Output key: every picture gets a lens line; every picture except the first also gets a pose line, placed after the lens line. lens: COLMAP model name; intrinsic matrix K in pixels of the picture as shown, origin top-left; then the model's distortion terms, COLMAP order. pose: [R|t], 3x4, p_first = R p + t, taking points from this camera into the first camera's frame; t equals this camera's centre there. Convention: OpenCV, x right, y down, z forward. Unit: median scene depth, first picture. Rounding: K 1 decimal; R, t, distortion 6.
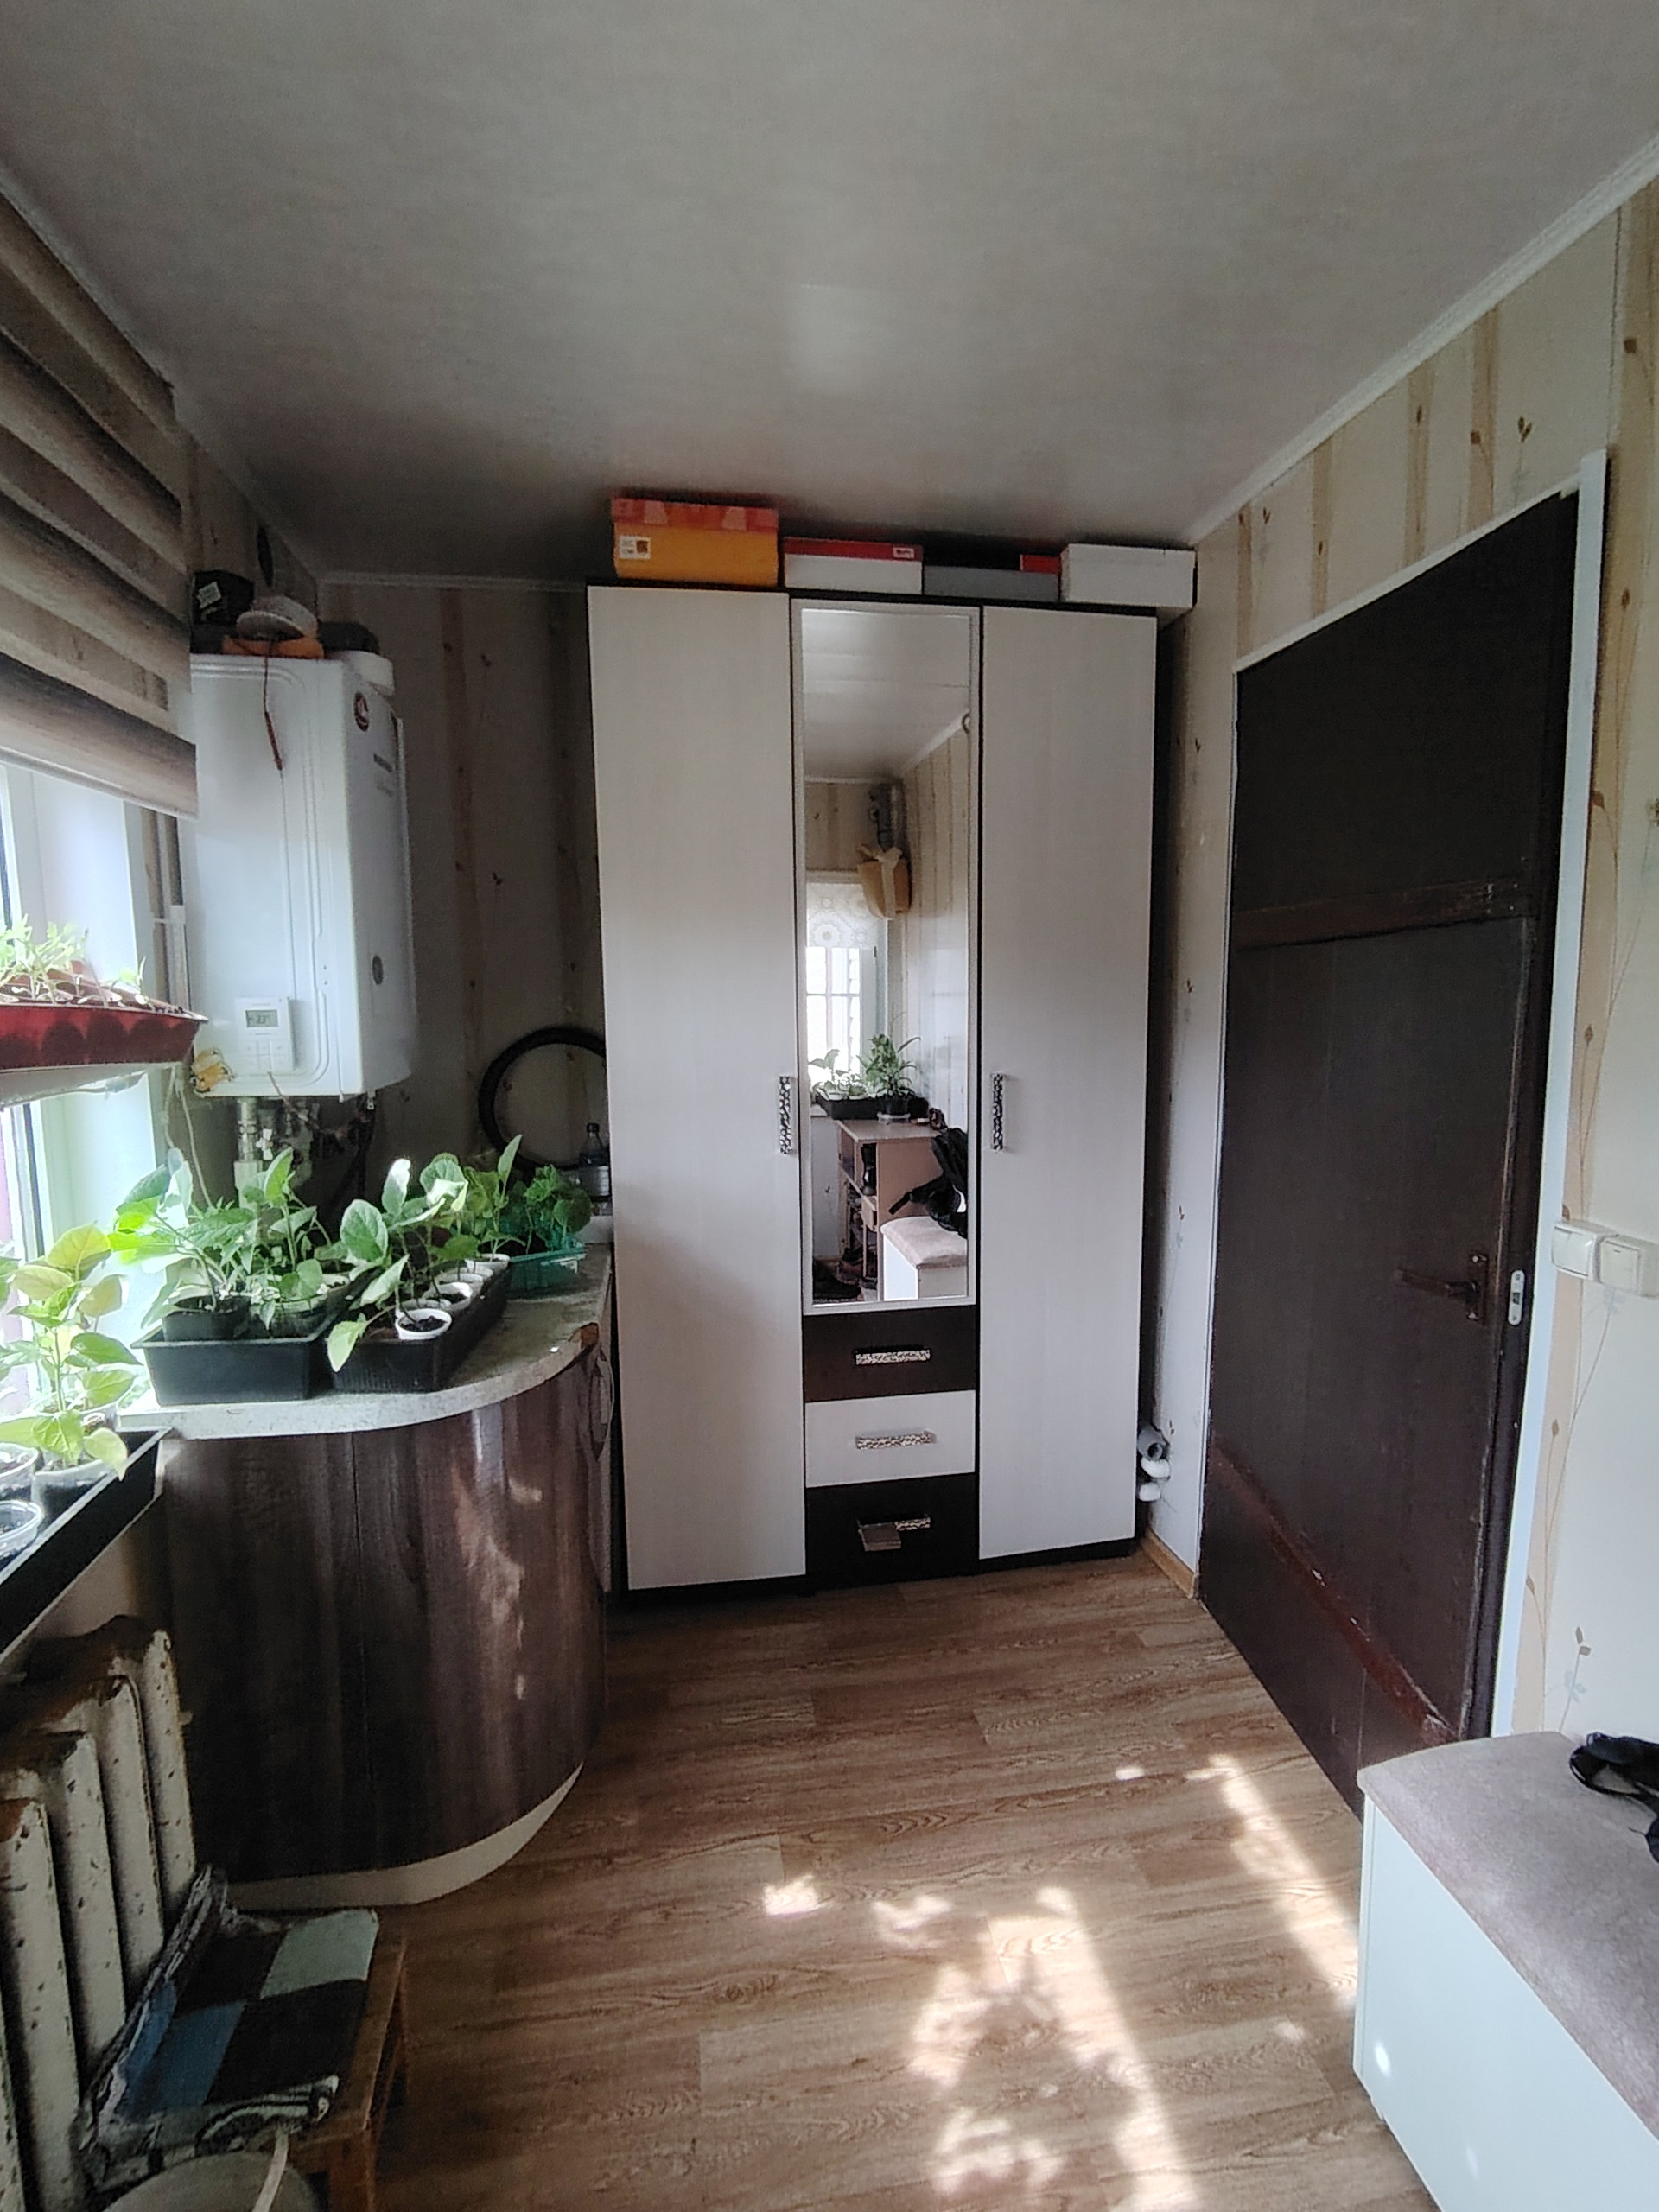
lens RADIAL K [[1067.7, 0, 845.6], [0, 1067.7, 1115.0], [0, 0, 1]] dist [-0.003342, 0.001899]
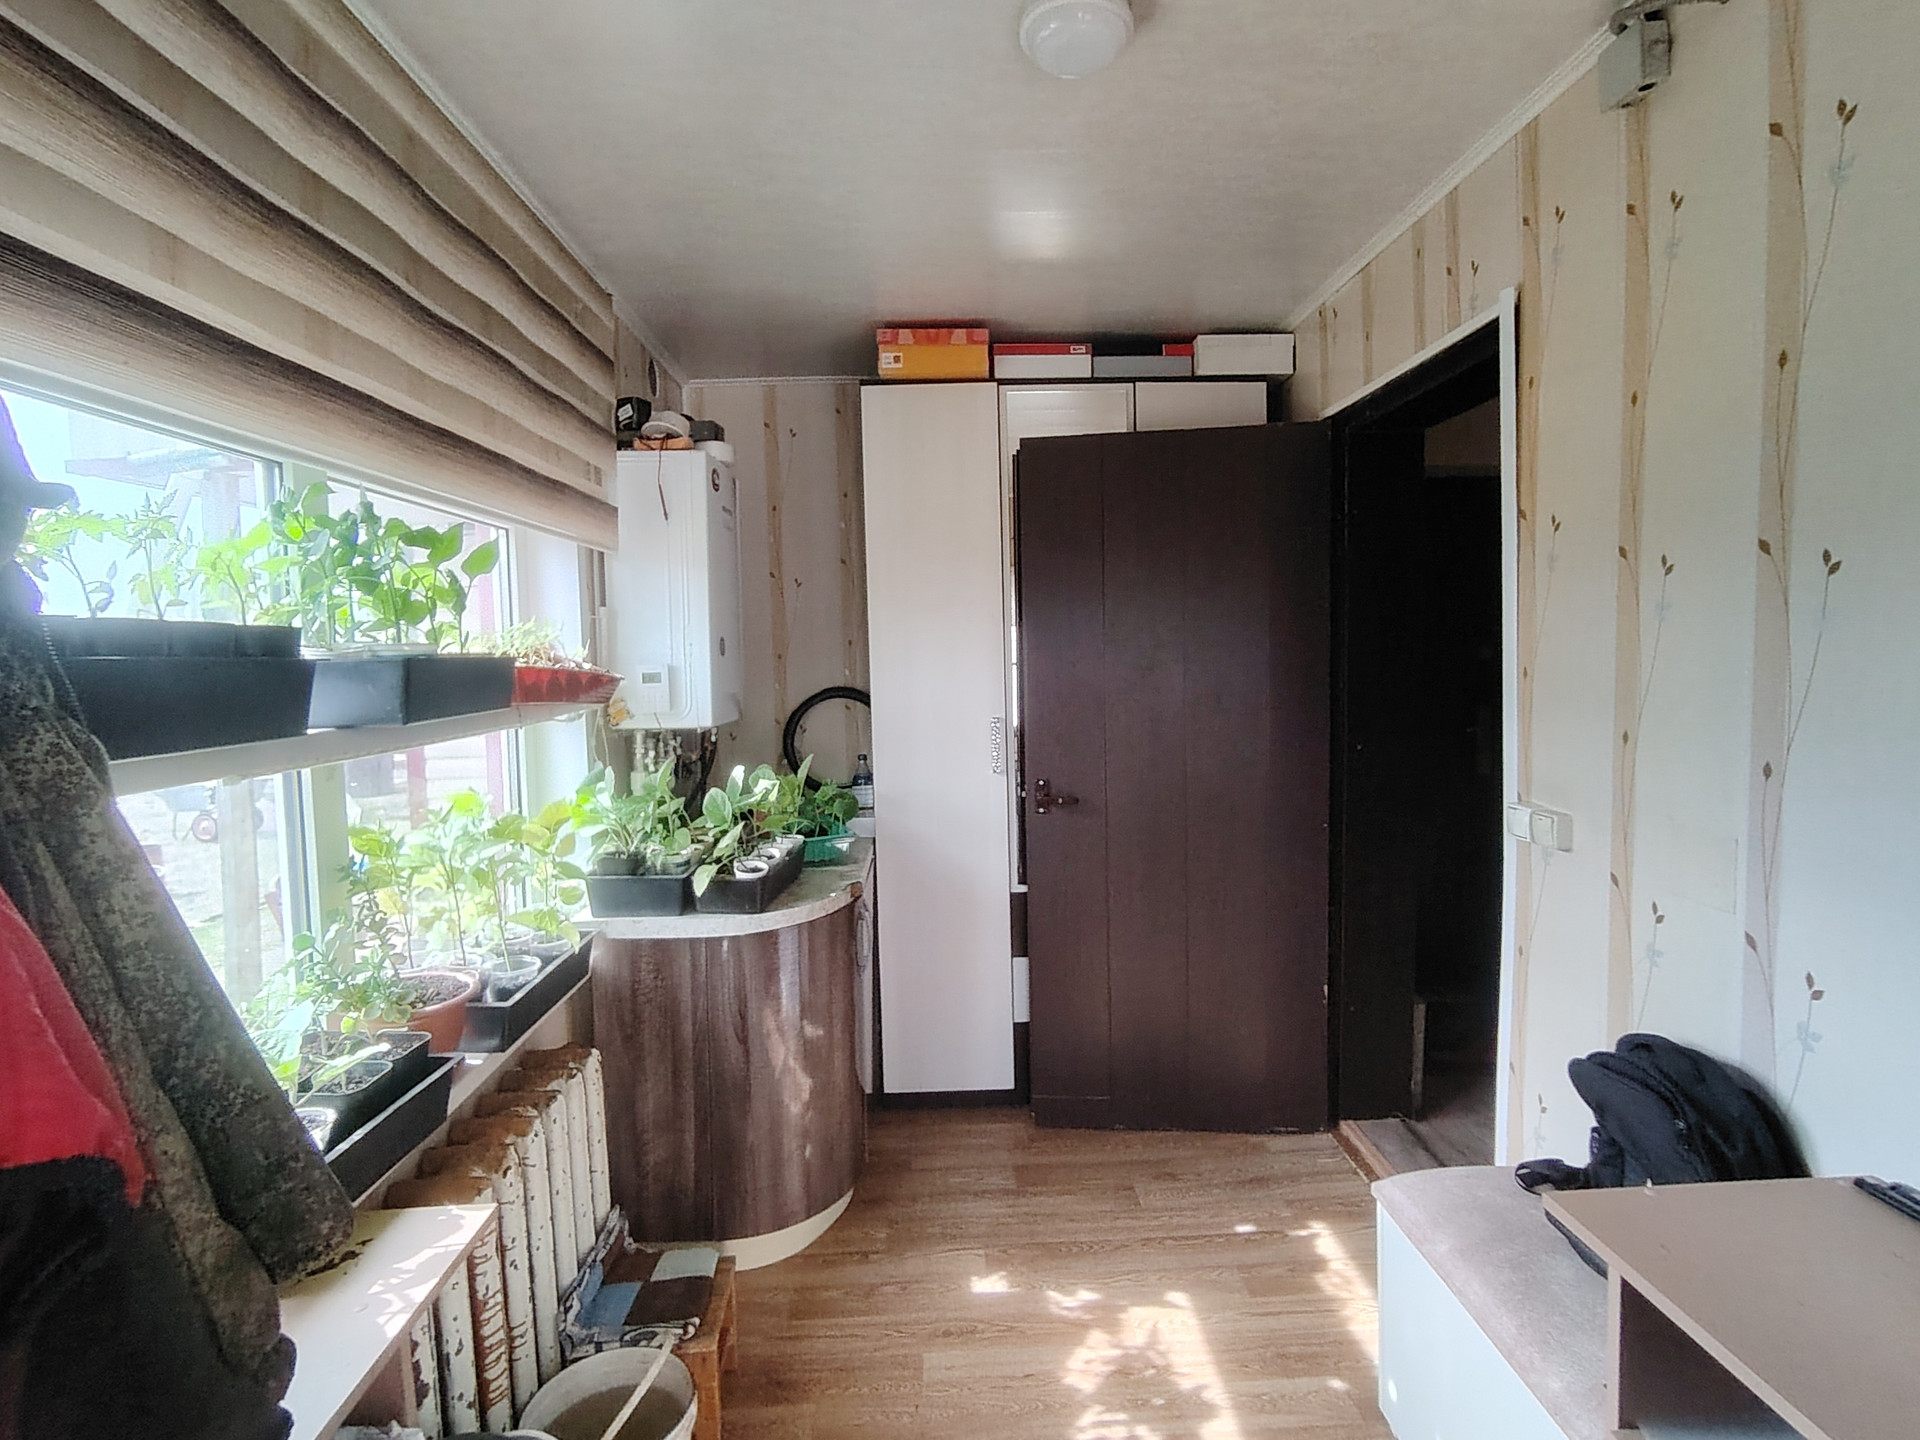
lens RADIAL K [[926.7, 0, 956.8], [0, 926.7, 706.0], [0, 0, 1]] dist [-0.003342, 0.001899]
pose [[0.990382, -0.009357, -0.138047, 0.084269], [-0.000576, 0.997423, -0.071737, 0.049905], [0.138362, 0.071126, 0.987824, -0.289978]]
